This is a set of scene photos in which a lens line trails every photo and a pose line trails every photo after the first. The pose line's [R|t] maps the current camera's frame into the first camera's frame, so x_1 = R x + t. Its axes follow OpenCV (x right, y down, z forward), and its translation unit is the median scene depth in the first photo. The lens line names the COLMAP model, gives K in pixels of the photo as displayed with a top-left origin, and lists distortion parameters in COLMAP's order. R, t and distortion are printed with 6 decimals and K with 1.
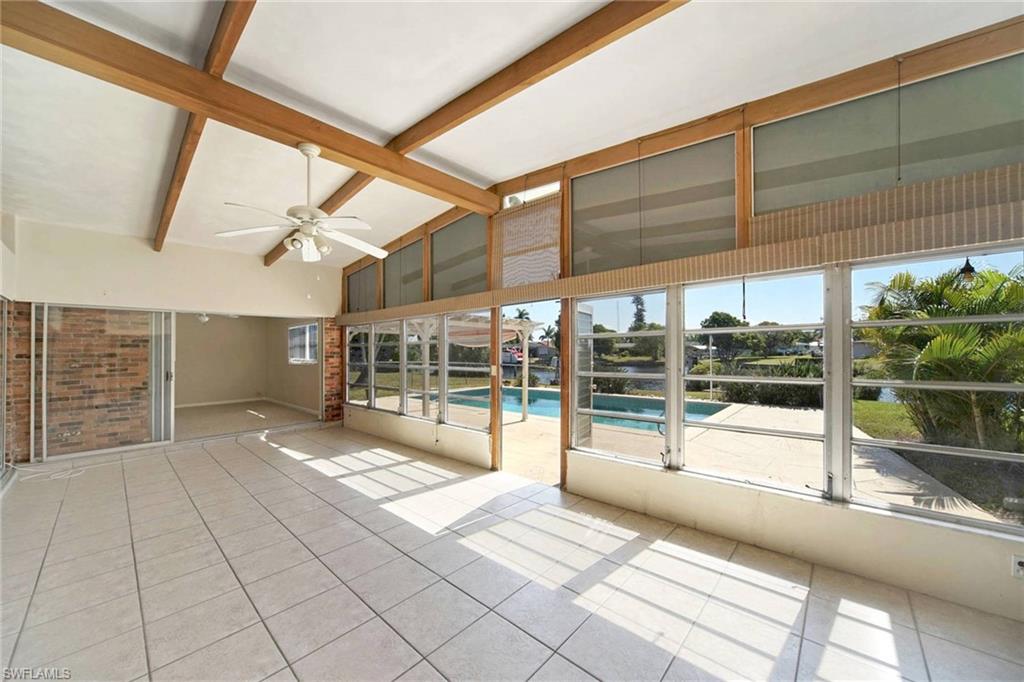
lens RADIAL K [[376.7, 0, 512.0], [0, 376.7, 341.0], [0, 0, 1]] dist [-0.002052, -0.000042]
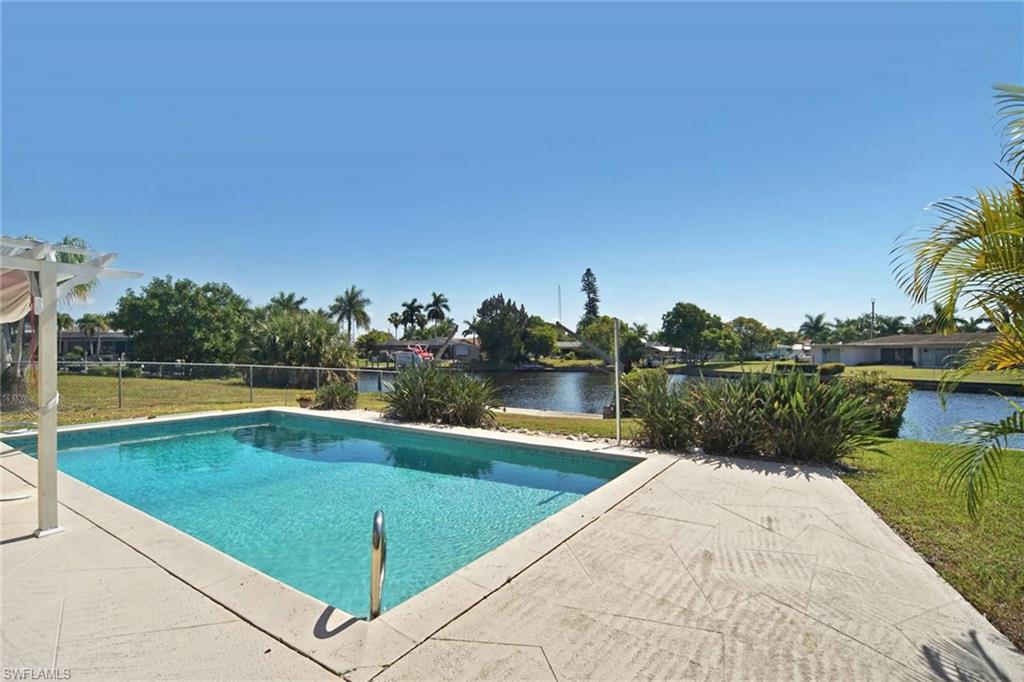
lens RADIAL K [[490.2, 0, 497.9], [0, 490.2, 342.3], [0, 0, 1]] dist [0.000124, 0.000279]
pose [[0.991645, 0.017068, 0.127863, 0.031153], [-0.018227, 0.999803, 0.007901, 0.001685], [-0.127703, -0.010165, 0.991760, 0.040249]]
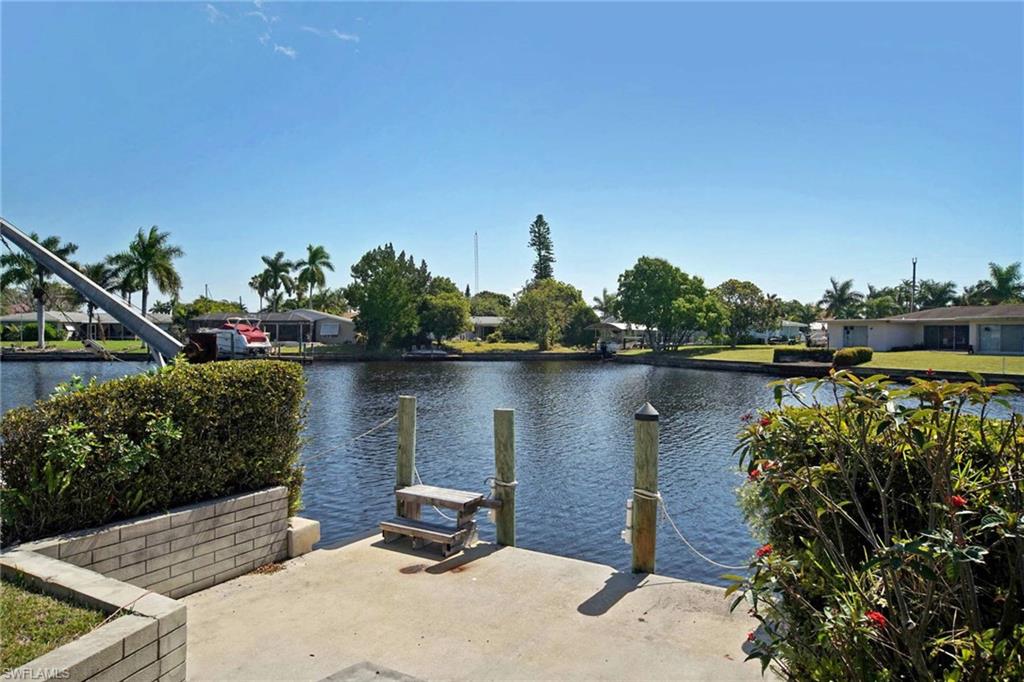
lens RADIAL K [[638.1, 0, 512.0], [0, 638.1, 341.0], [0, 0, 1]] dist [0.004251, -0.001527]
pose [[0.975547, 0.013652, 0.219364, 0.140808], [-0.022405, 0.999047, 0.037465, 0.006771], [-0.218644, -0.041464, 0.974923, 0.150908]]
